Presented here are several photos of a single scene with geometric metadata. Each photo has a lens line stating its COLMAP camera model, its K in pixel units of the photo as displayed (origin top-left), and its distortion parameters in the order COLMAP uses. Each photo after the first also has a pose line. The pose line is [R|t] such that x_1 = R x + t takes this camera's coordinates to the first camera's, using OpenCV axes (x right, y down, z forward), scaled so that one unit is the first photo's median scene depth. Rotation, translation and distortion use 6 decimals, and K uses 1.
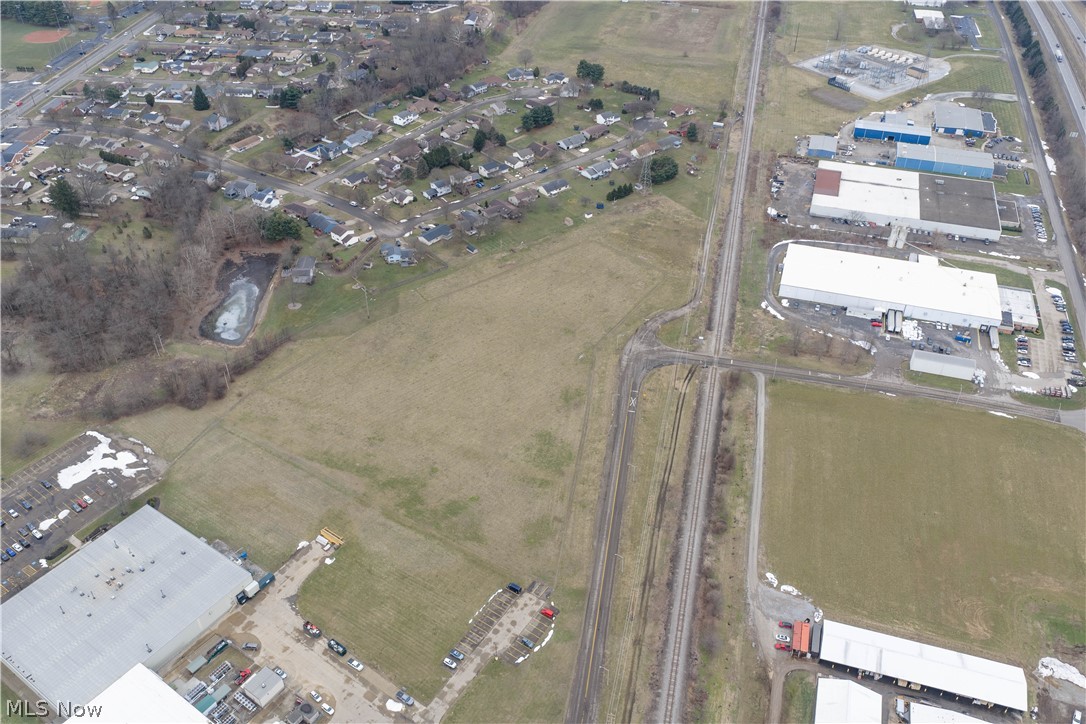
lens RADIAL K [[896.7, 0, 544.2], [0, 896.7, 362.2], [0, 0, 1]] dist [0.012746, -0.022828]
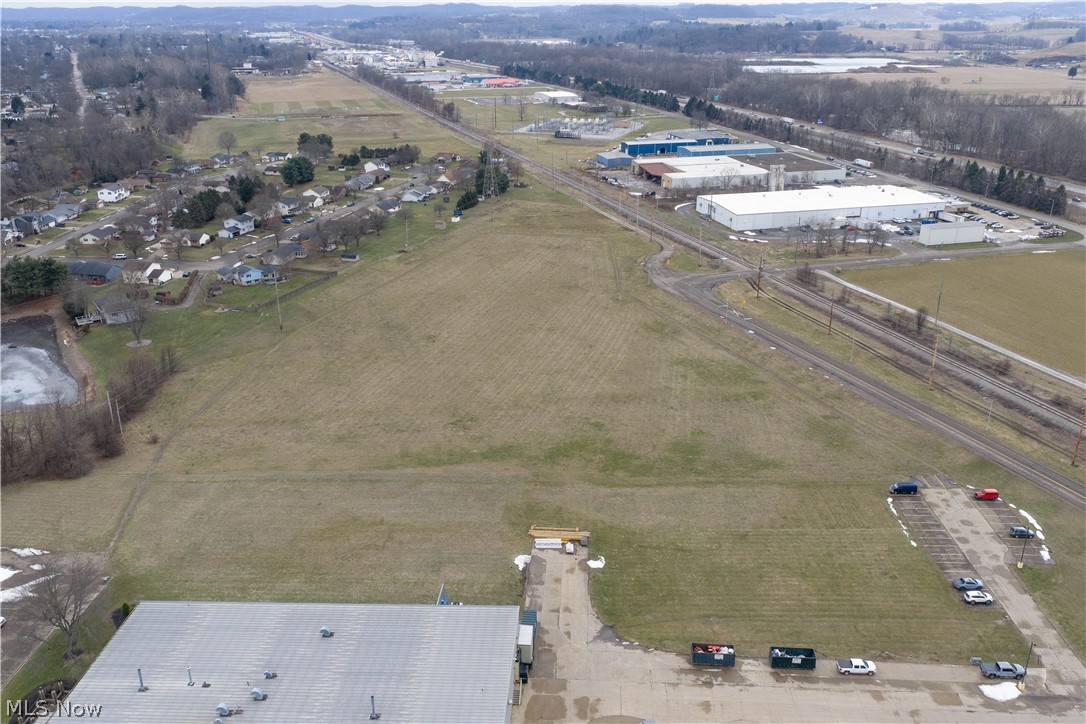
lens RADIAL K [[896.7, 0, 544.2], [0, 896.7, 362.2], [0, 0, 1]] dist [0.012746, -0.022828]
pose [[0.848251, -0.200365, 0.490228, -0.381056], [0.325387, 0.927520, -0.183929, 0.157692], [-0.417844, 0.315532, 0.851966, 0.439003]]
